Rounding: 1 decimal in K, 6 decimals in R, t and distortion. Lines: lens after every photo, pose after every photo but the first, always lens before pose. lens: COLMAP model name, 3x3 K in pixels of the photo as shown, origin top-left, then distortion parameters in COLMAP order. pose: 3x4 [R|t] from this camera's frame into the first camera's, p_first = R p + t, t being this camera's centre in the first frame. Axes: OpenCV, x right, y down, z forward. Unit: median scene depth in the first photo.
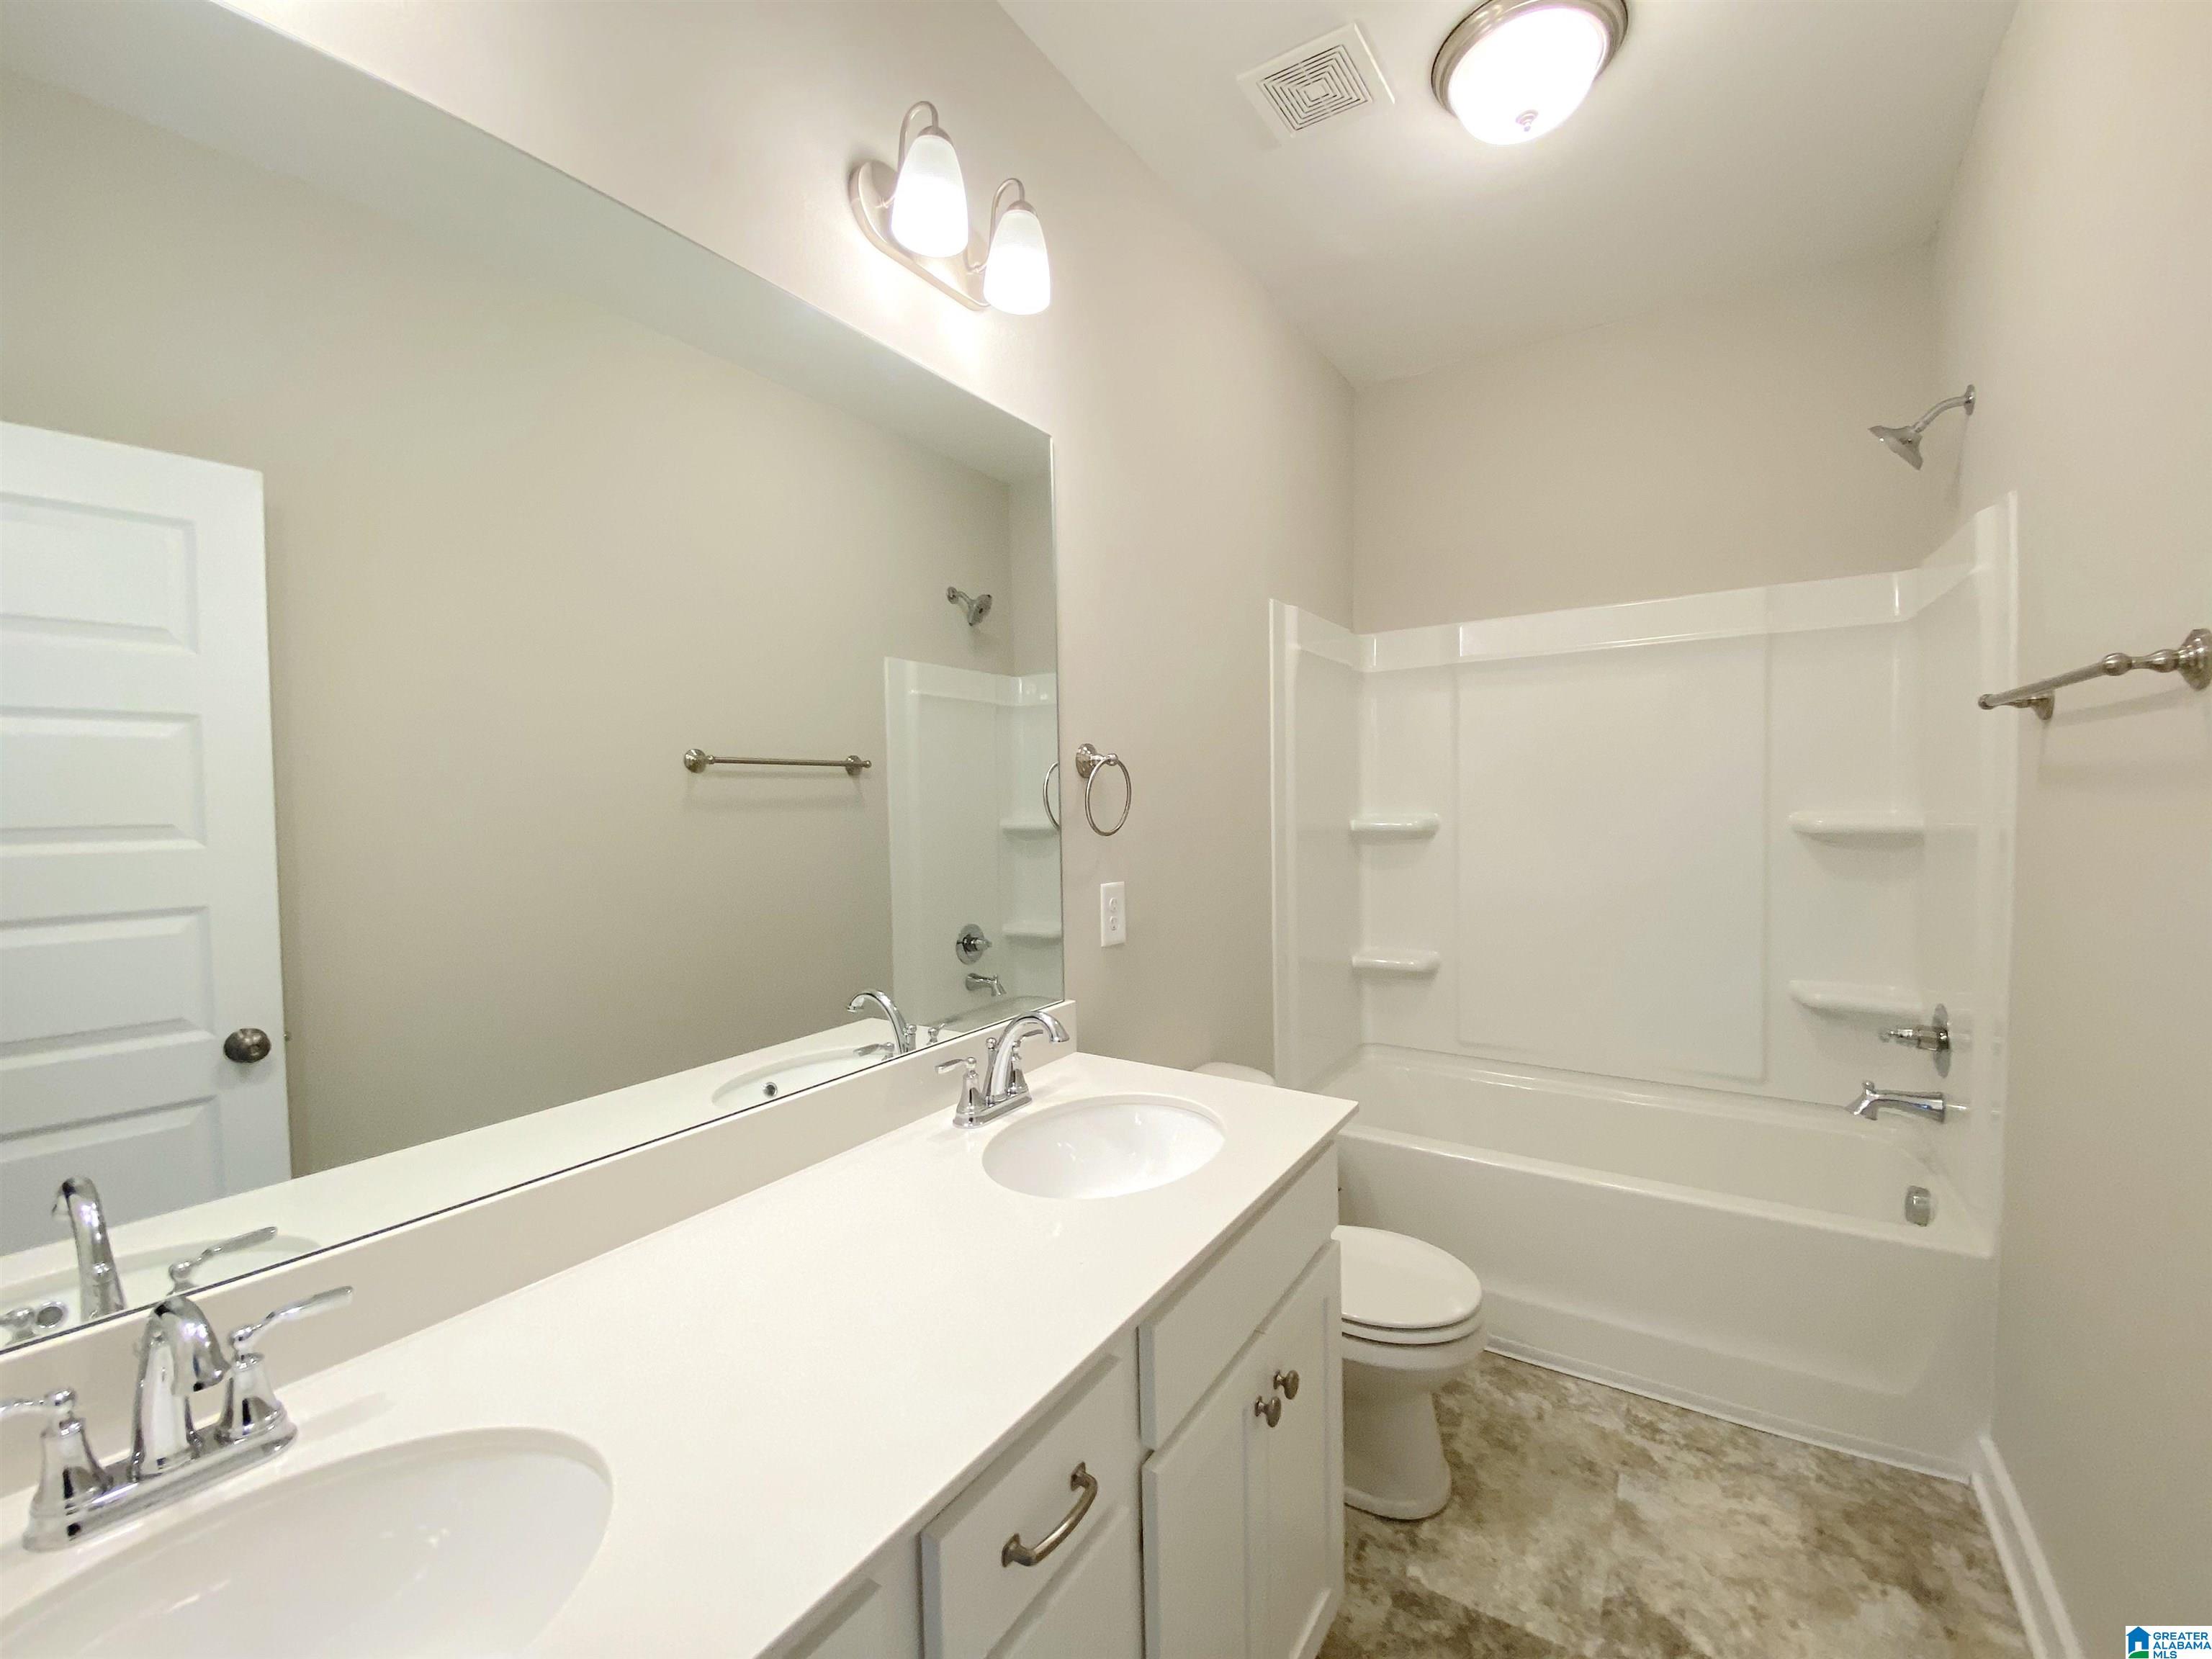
lens RADIAL K [[896.3, 0, 1110.8], [0, 896.3, 832.0], [0, 0, 1]] dist [0.037208, -0.029083]
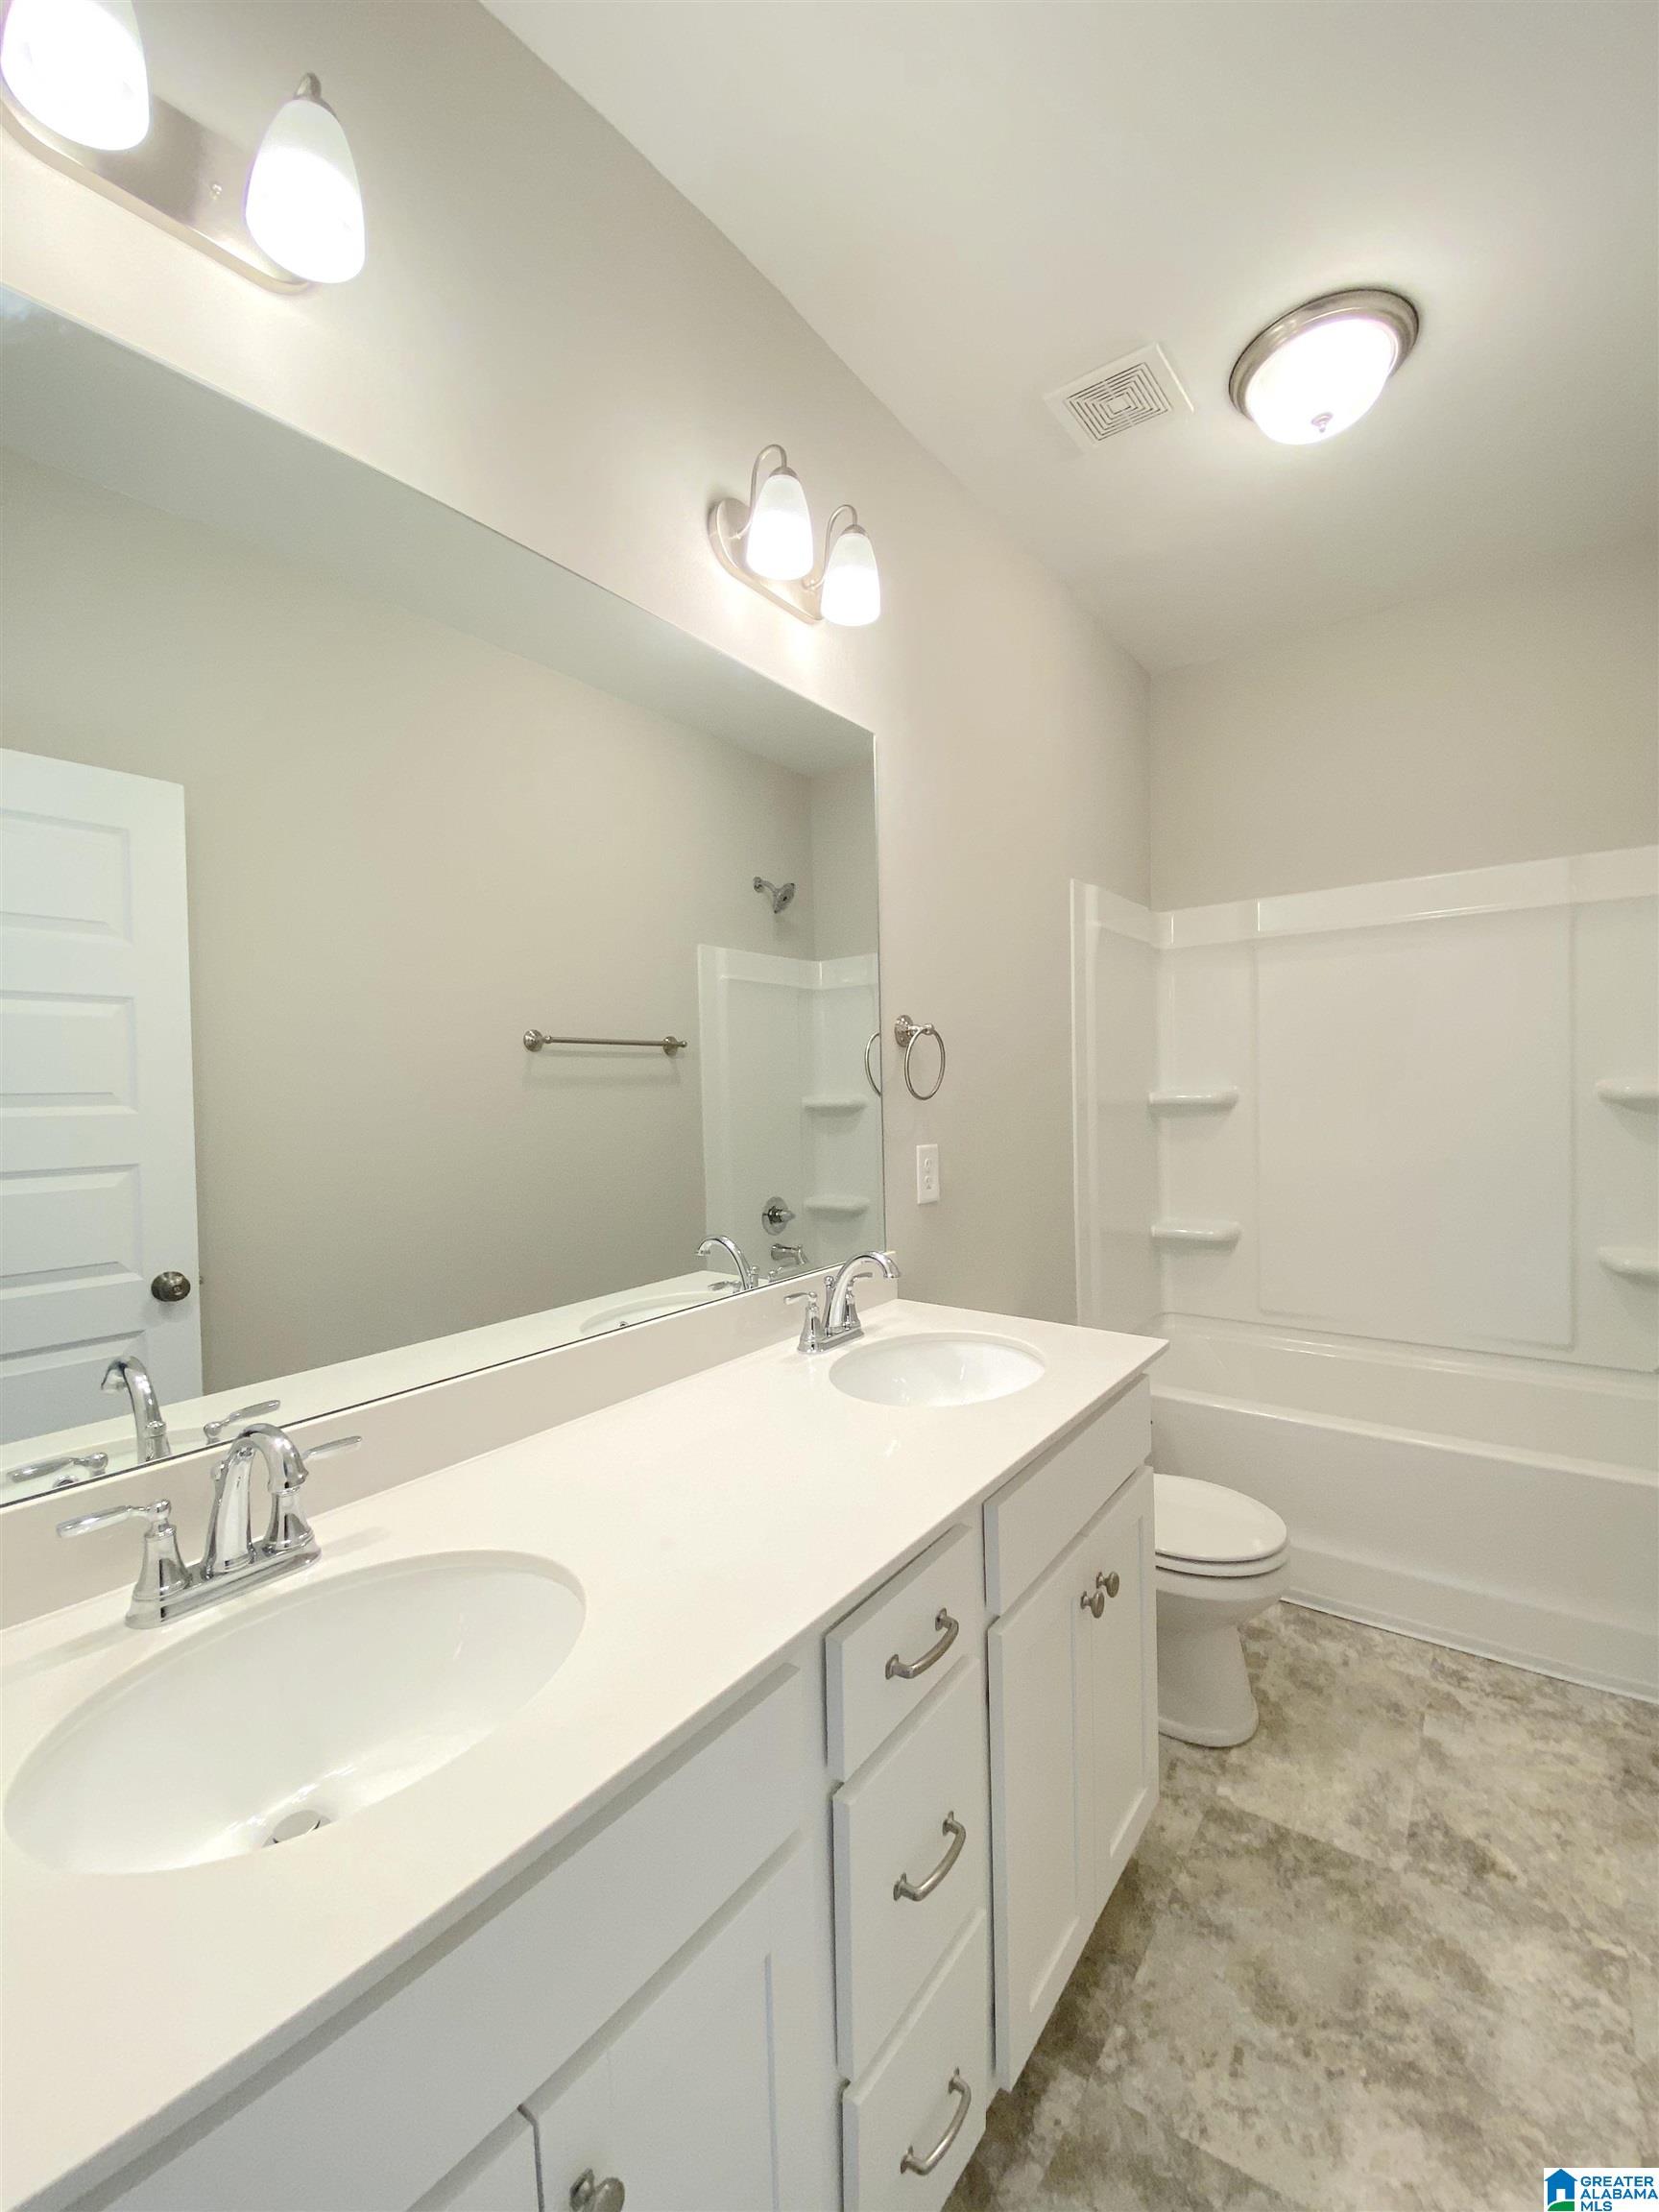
lens RADIAL K [[896.3, 0, 826.6], [0, 896.3, 1113.9], [0, 0, 1]] dist [0.037208, -0.029083]
pose [[0.997549, -0.003984, -0.069858, -0.048790], [0.003352, 0.999952, -0.009168, 0.032403], [0.069891, 0.008911, 0.997515, -0.091039]]
